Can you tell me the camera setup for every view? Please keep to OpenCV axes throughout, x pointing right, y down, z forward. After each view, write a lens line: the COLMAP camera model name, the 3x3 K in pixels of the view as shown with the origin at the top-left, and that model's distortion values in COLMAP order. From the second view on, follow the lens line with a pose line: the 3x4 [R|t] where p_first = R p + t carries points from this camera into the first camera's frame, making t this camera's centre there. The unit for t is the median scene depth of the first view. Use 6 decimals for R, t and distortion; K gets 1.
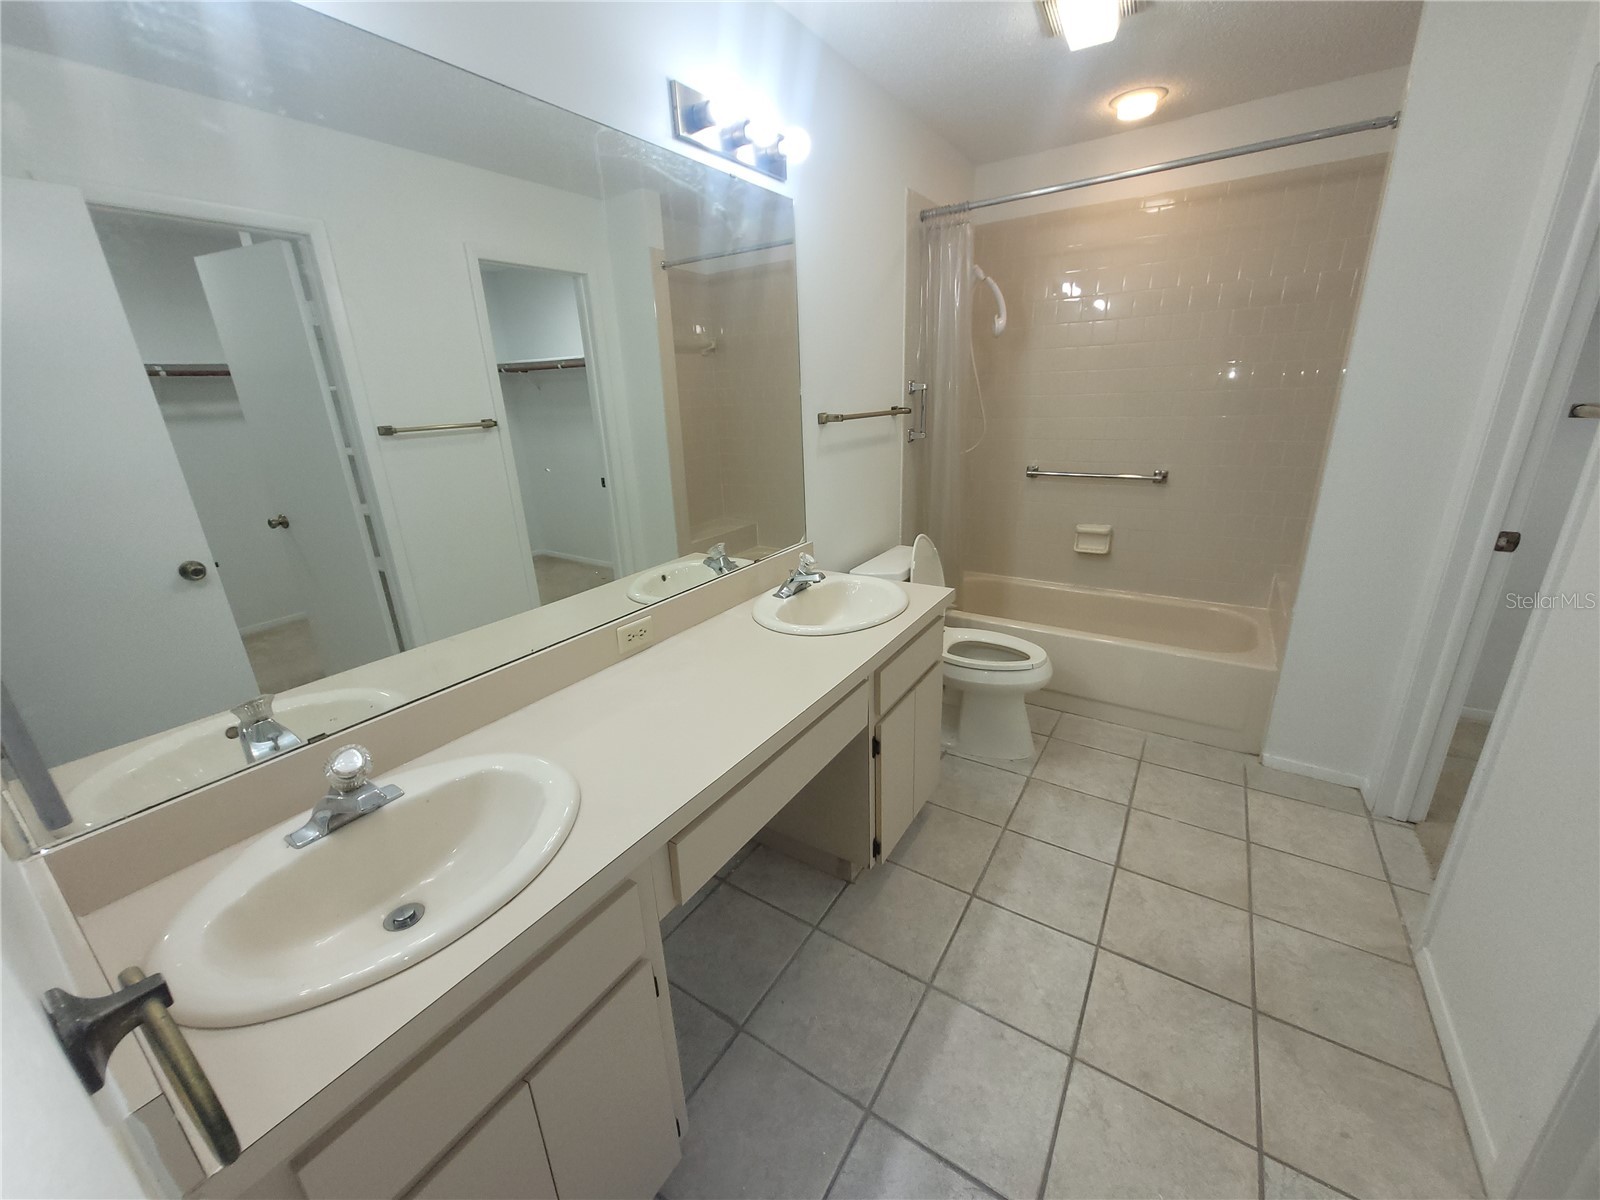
lens RADIAL K [[615.2, 0, 797.7], [0, 615.2, 599.9], [0, 0, 1]] dist [0.003419, -0.000587]
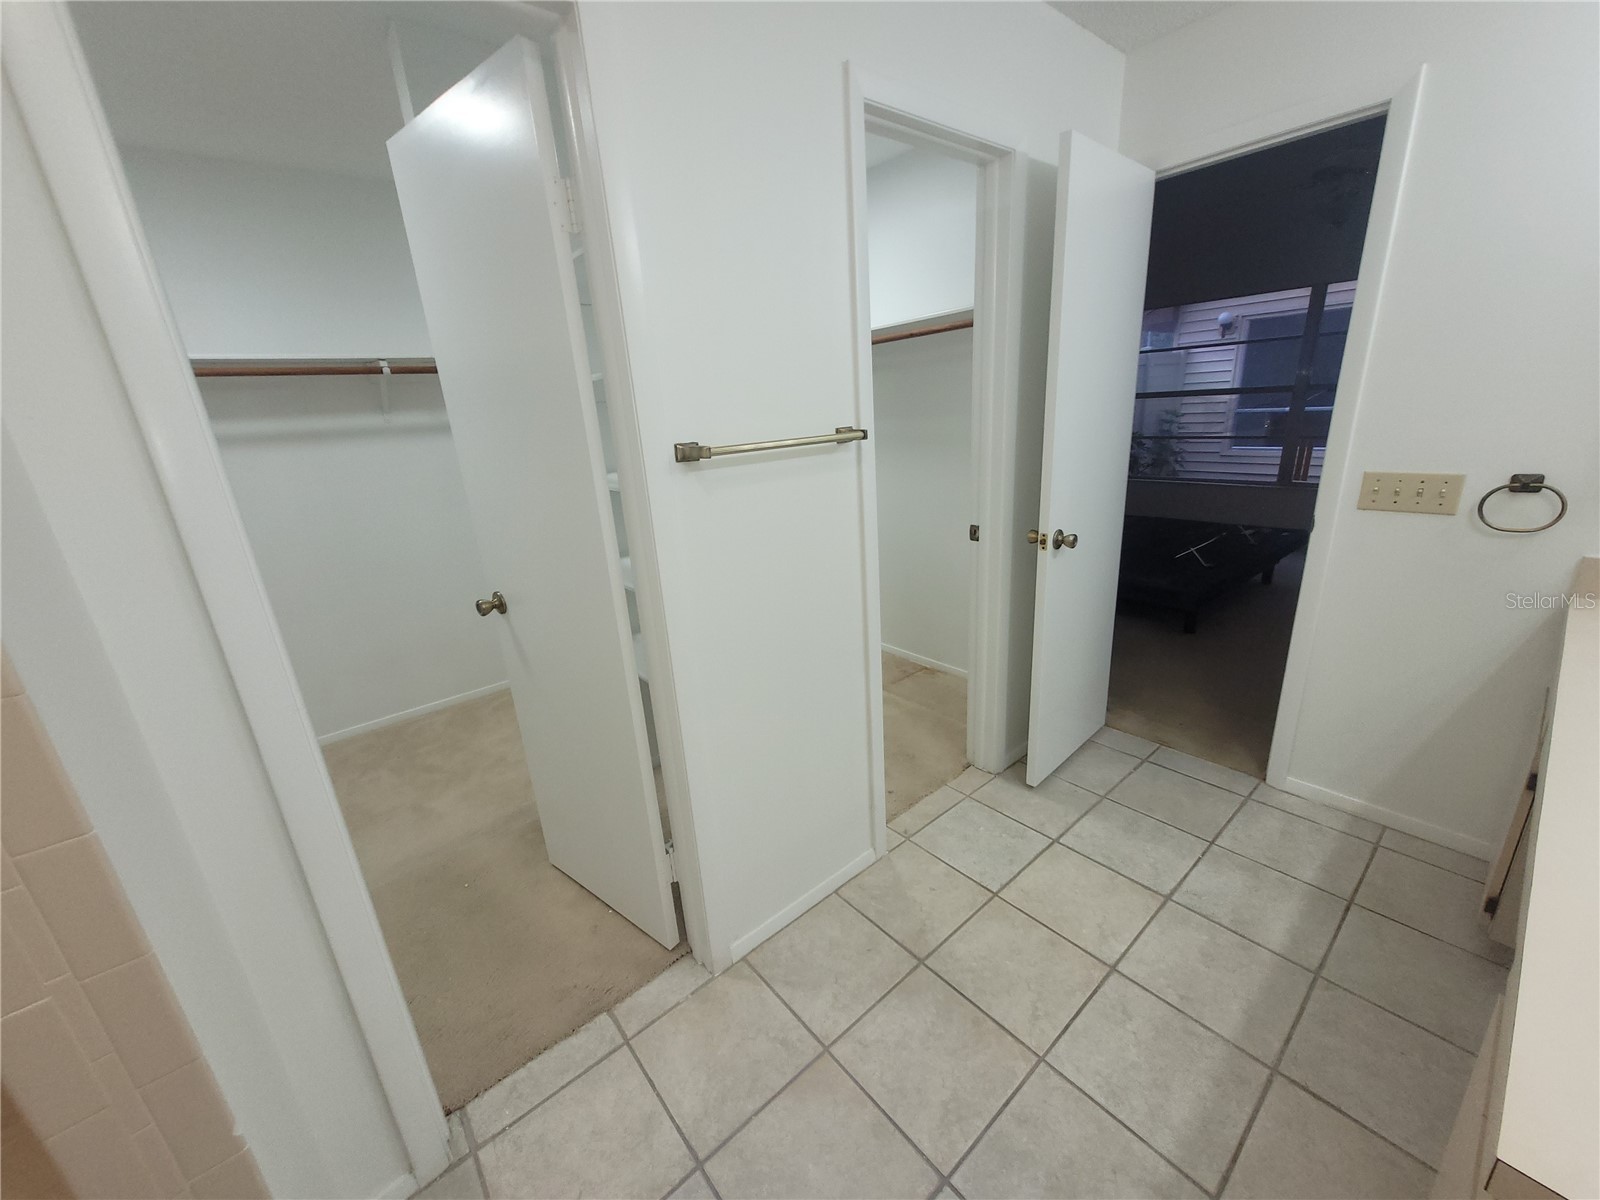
lens RADIAL K [[615.2, 0, 797.7], [0, 615.2, 599.9], [0, 0, 1]] dist [0.003419, -0.000587]
pose [[-0.949105, 0.012147, 0.314724, 0.431266], [0.198206, 0.799615, 0.566860, -0.385152], [-0.244773, 0.600390, -0.761327, 1.092219]]
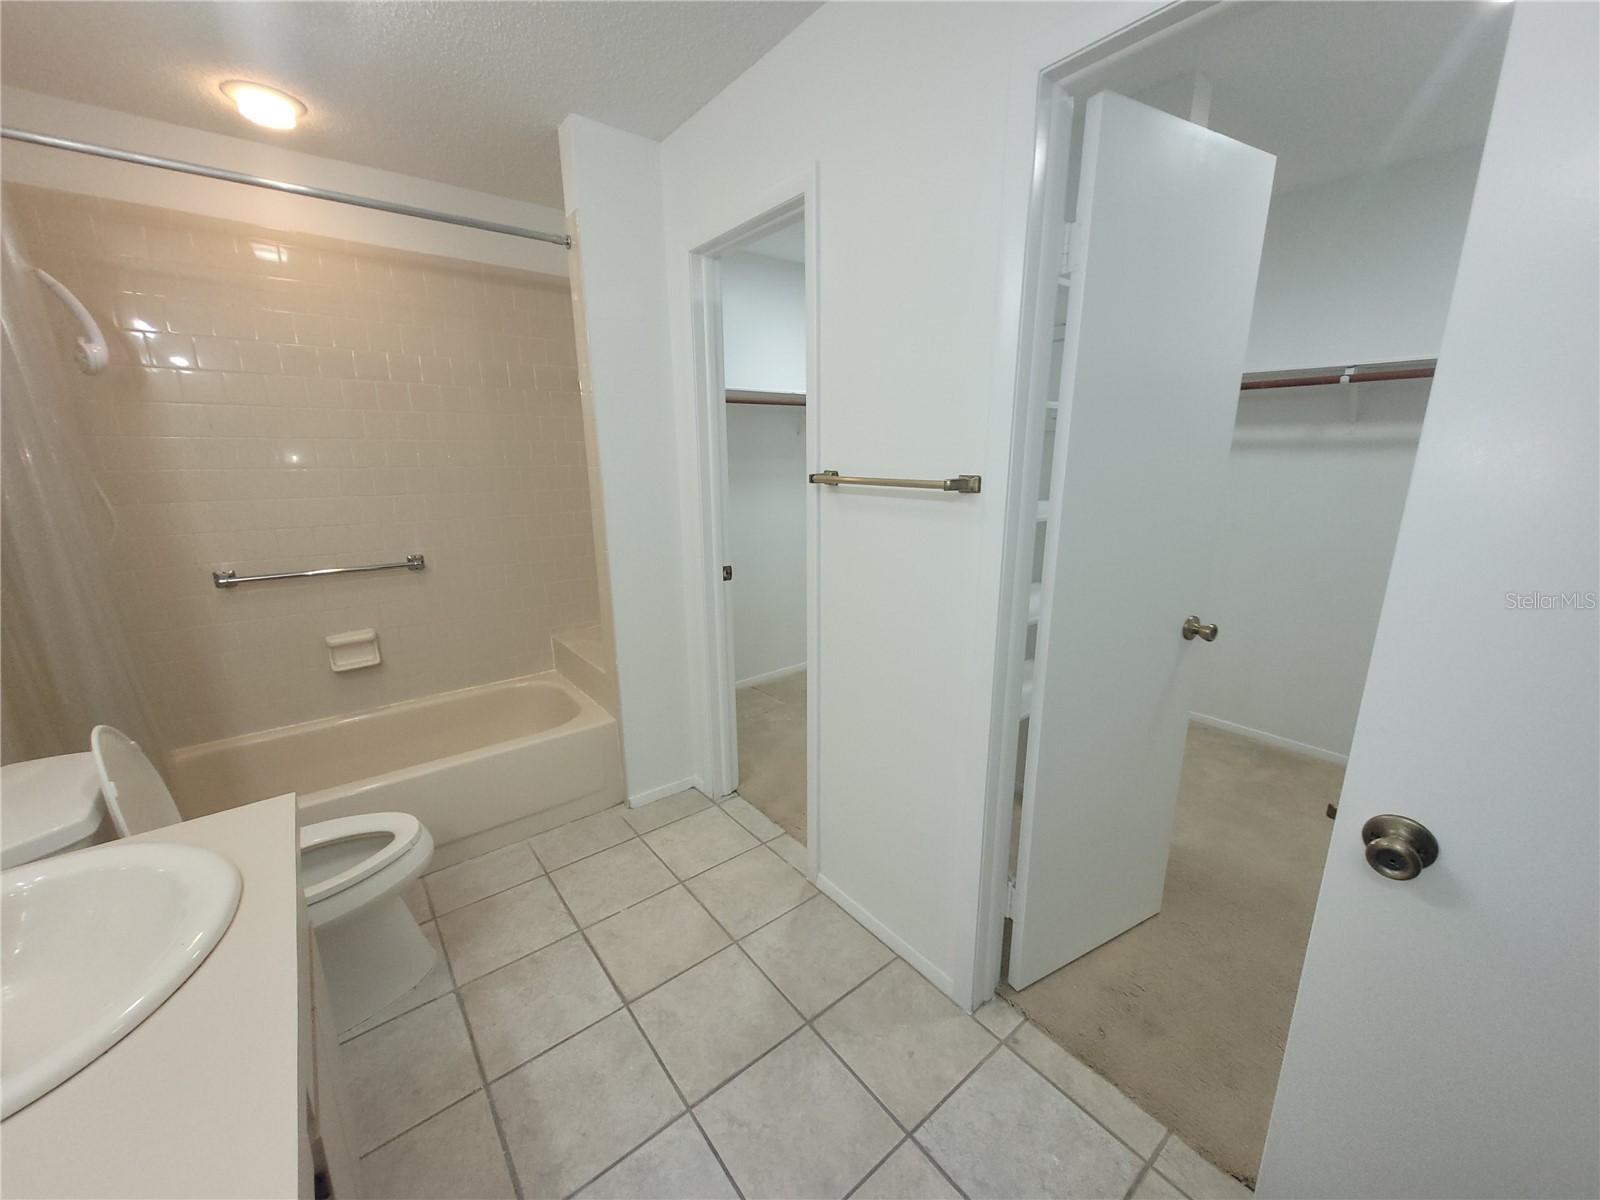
lens RADIAL K [[615.2, 0, 797.7], [0, 615.2, 599.9], [0, 0, 1]] dist [0.003419, -0.000587]
pose [[0.312509, -0.185010, 0.931724, -0.091824], [0.298915, 0.950175, 0.088415, -0.096382], [-0.901658, 0.250876, 0.352241, 0.328946]]
